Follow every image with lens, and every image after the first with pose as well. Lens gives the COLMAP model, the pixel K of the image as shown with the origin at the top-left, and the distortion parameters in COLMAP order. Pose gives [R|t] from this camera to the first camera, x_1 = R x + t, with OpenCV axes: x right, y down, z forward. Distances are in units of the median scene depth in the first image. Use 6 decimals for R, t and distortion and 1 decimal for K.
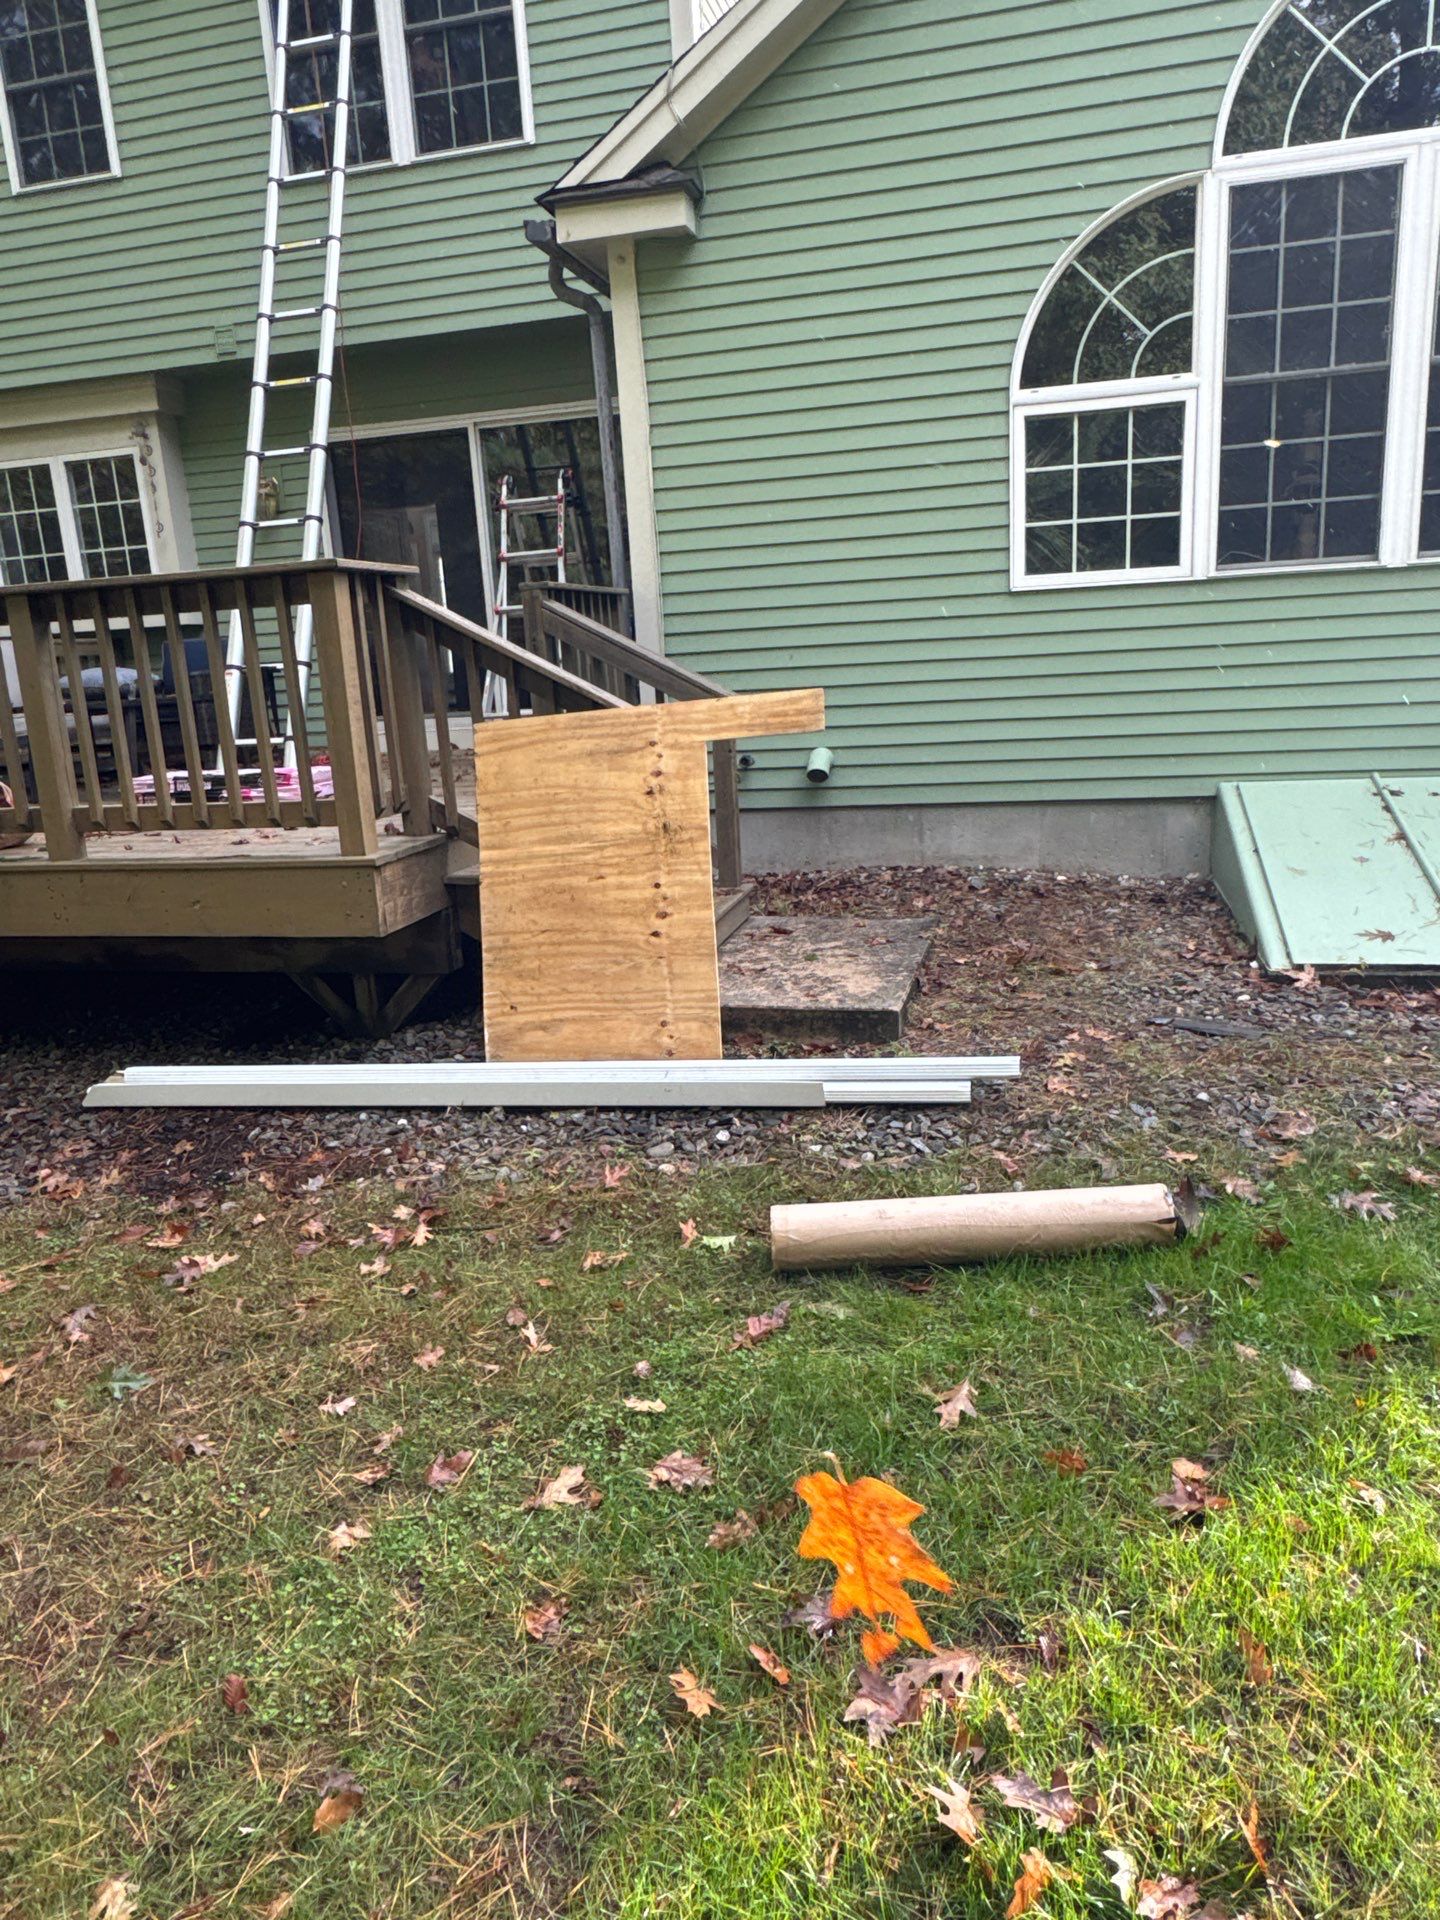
lens RADIAL K [[1293.2, 0, 720.0], [0, 1293.2, 960.0], [0, 0, 1]] dist [-0.002951, 0.007279]
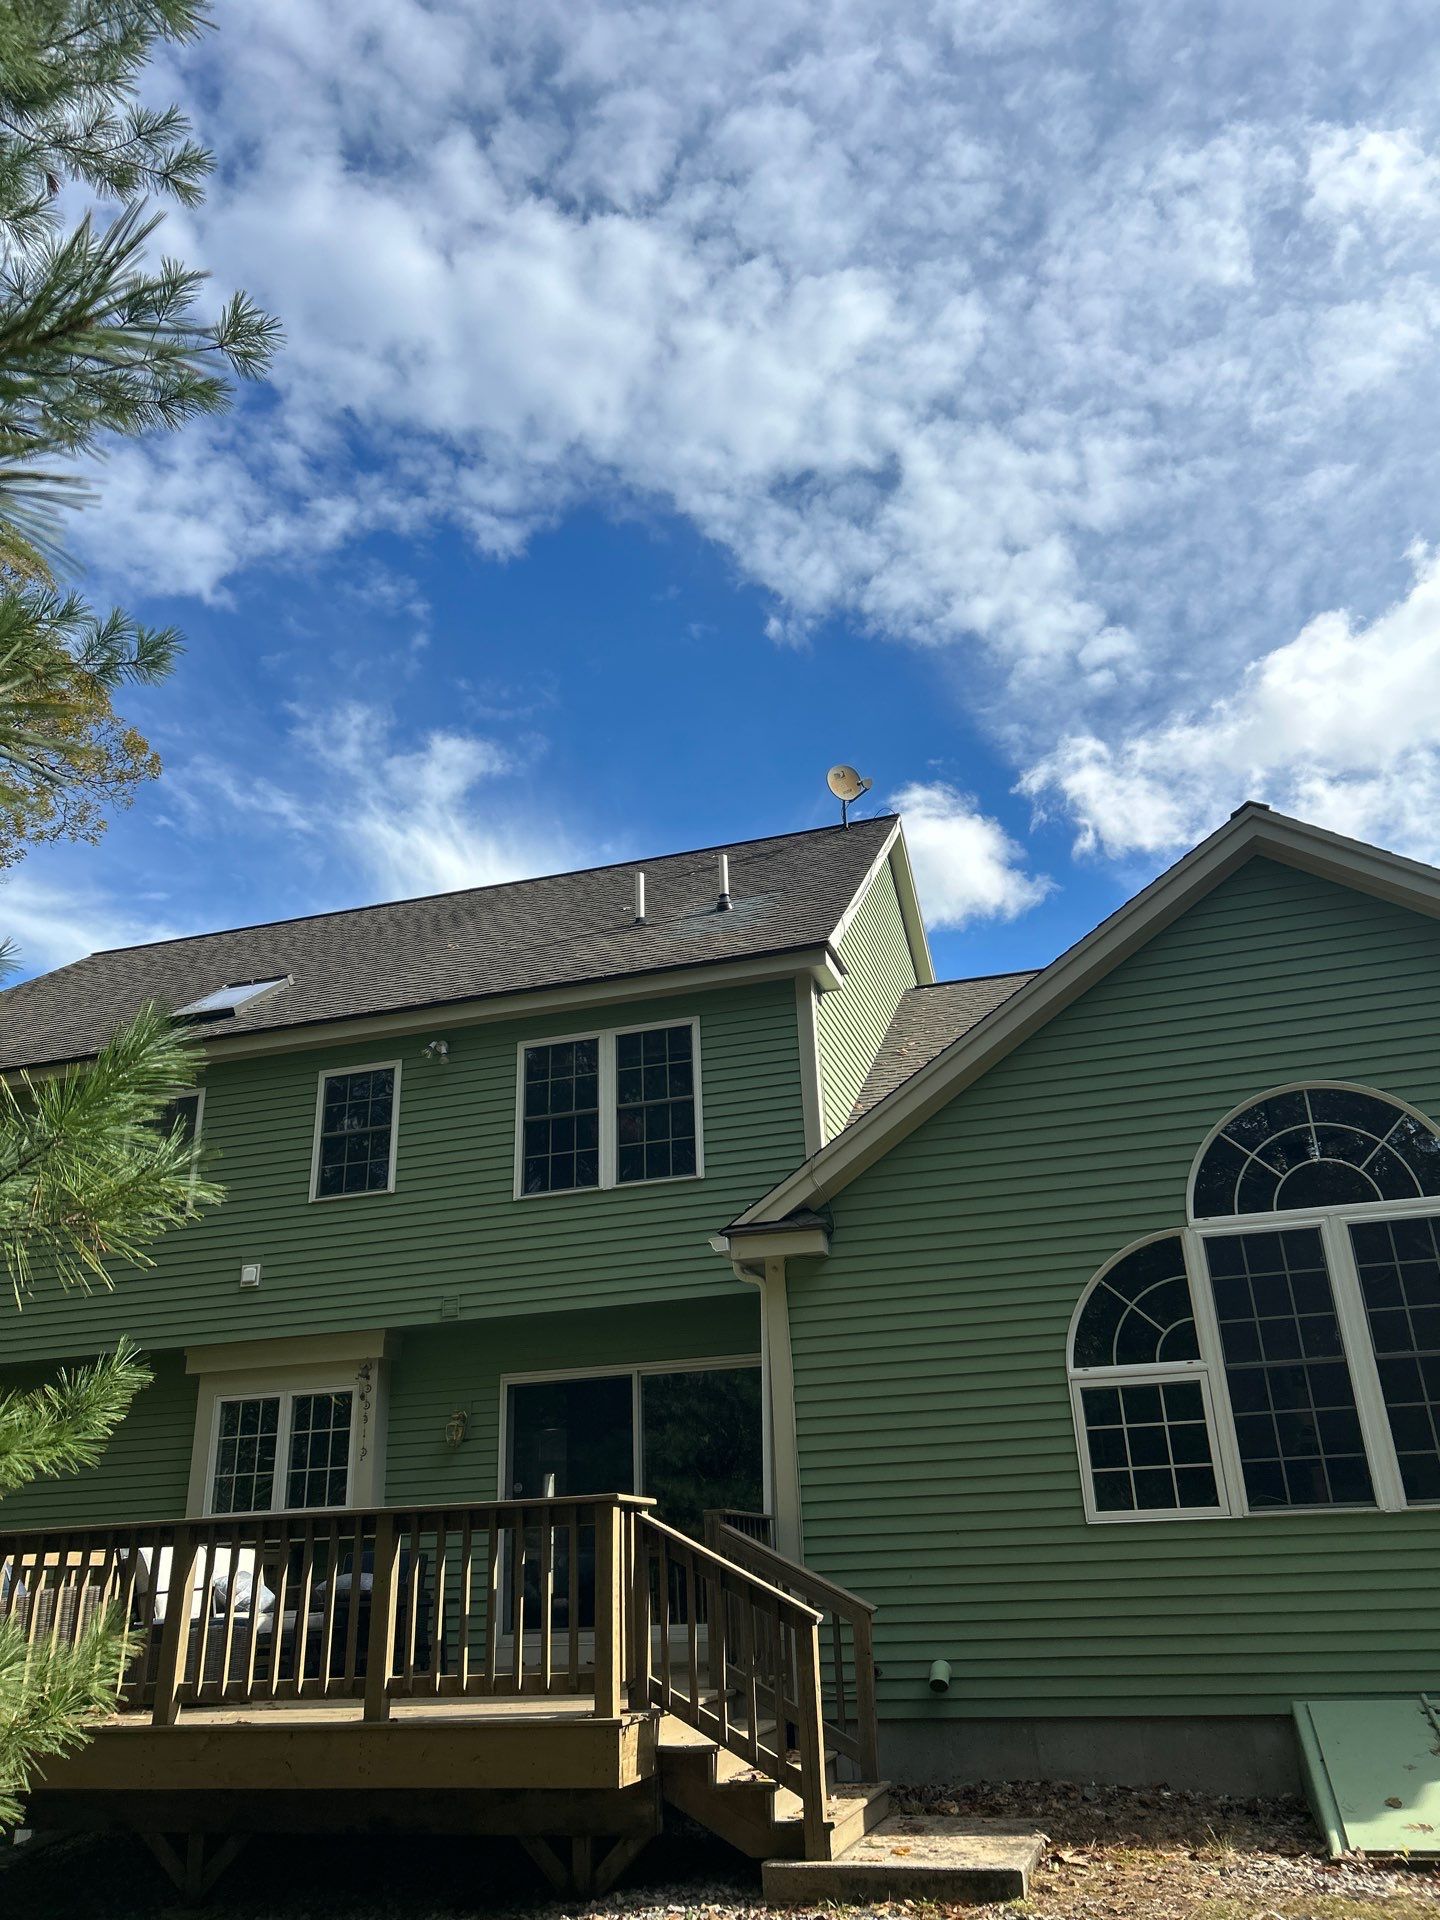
lens RADIAL K [[1447.6, 0, 720.0], [0, 1447.6, 960.0], [0, 0, 1]] dist [0.053733, -0.058577]
pose [[0.998635, -0.000487, -0.052227, -0.056048], [-0.030708, 0.803384, -0.594669, 0.128486], [0.042248, 0.595461, 0.802272, -0.479016]]
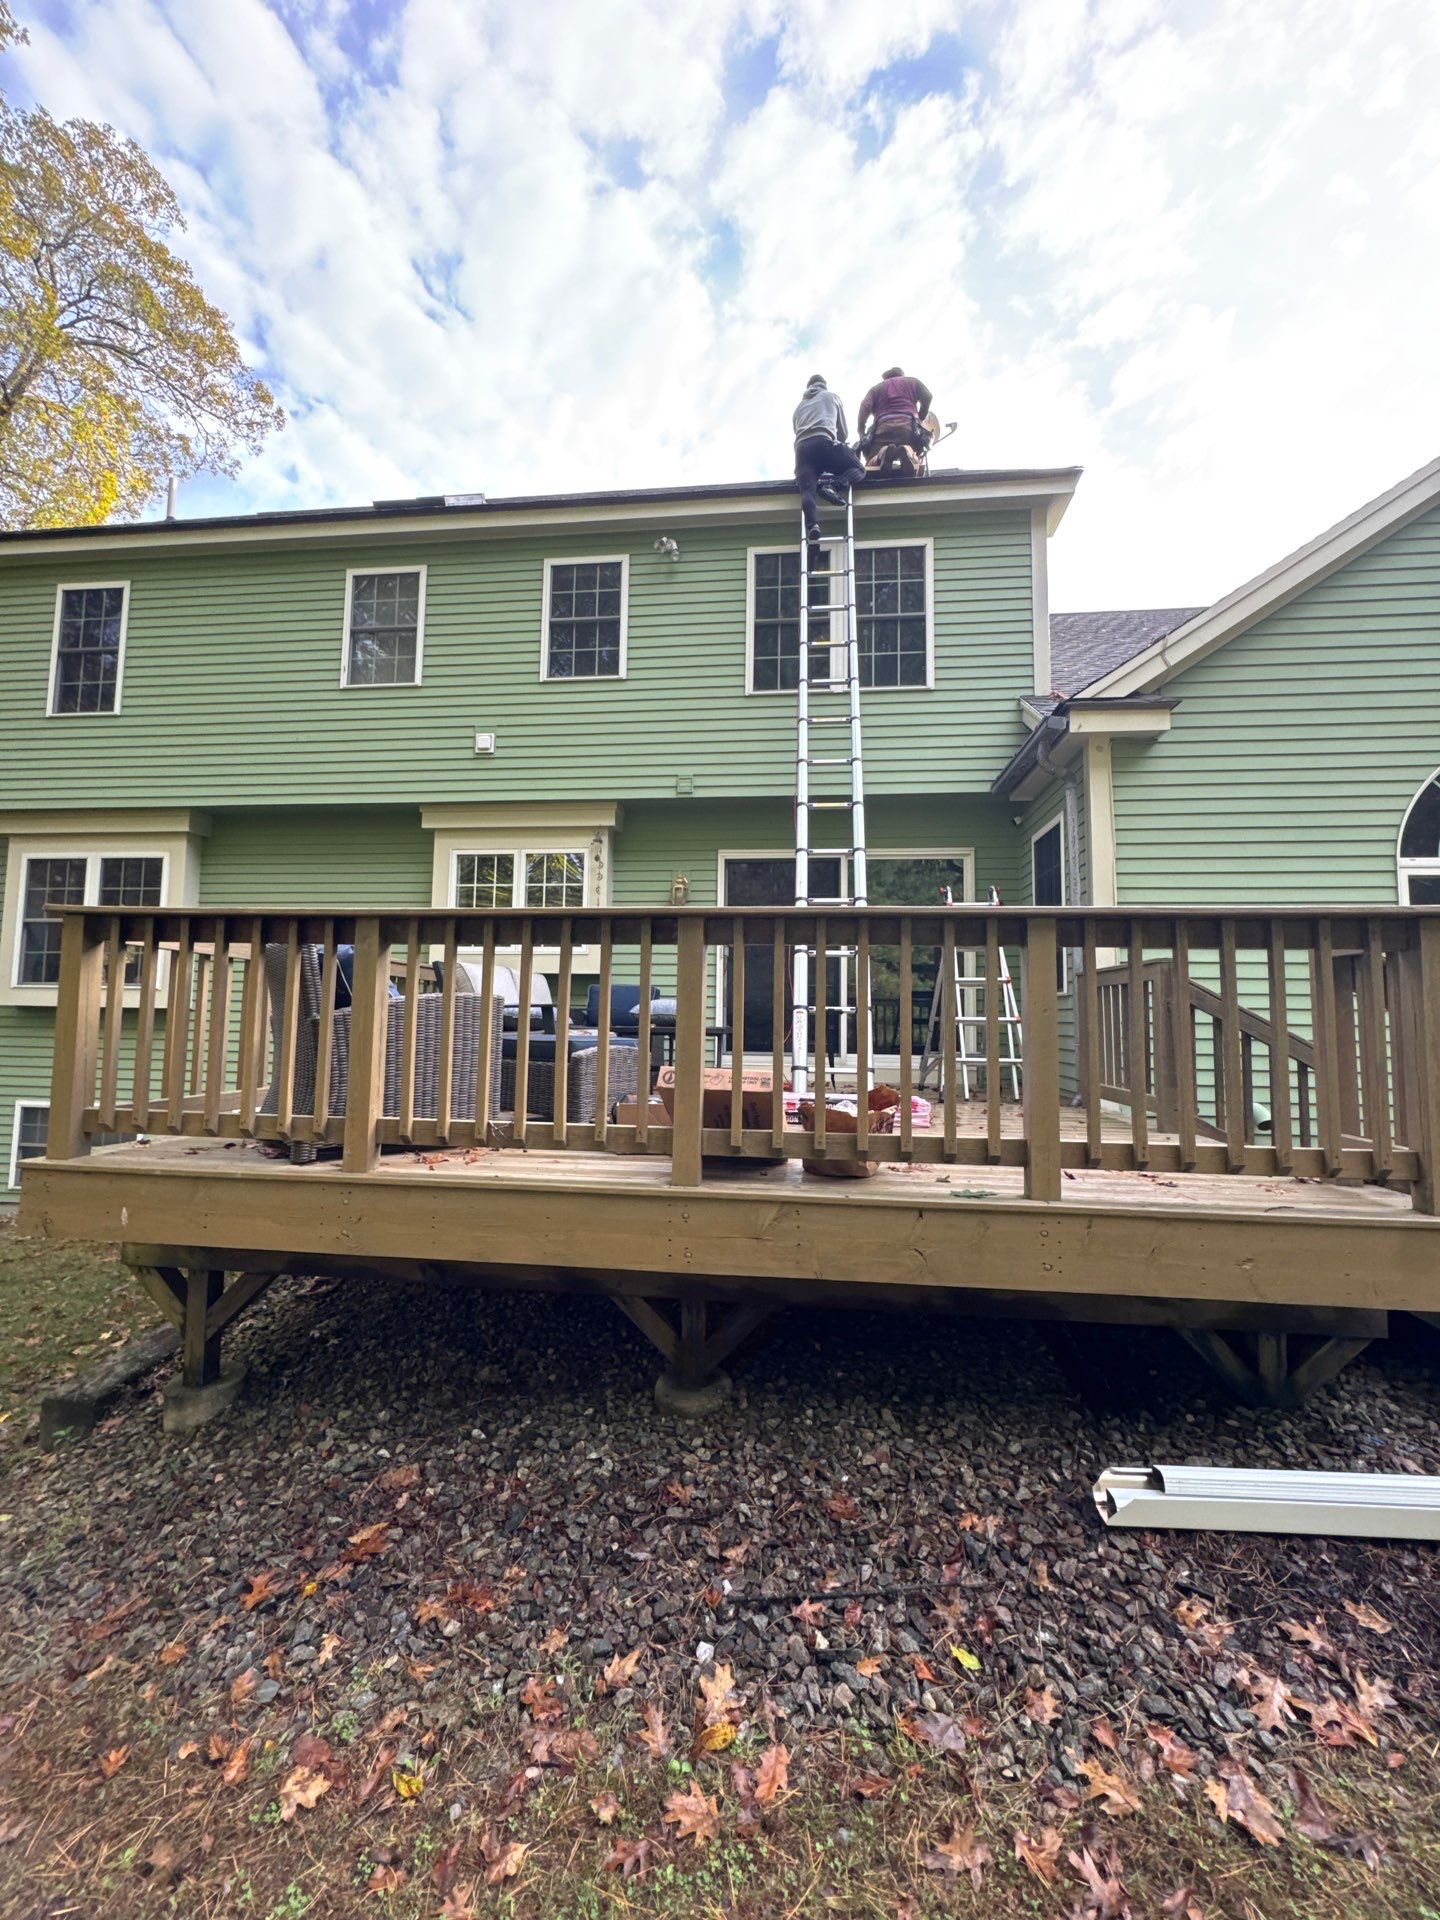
lens RADIAL K [[761.7, 0, 720.0], [0, 761.7, 960.0], [0, 0, 1]] dist [-0.014675, -0.000127]
pose [[0.987222, 0.078504, 0.138674, -0.612263], [-0.031472, 0.949144, -0.313266, -0.051221], [-0.156215, 0.304898, 0.939486, 0.372567]]
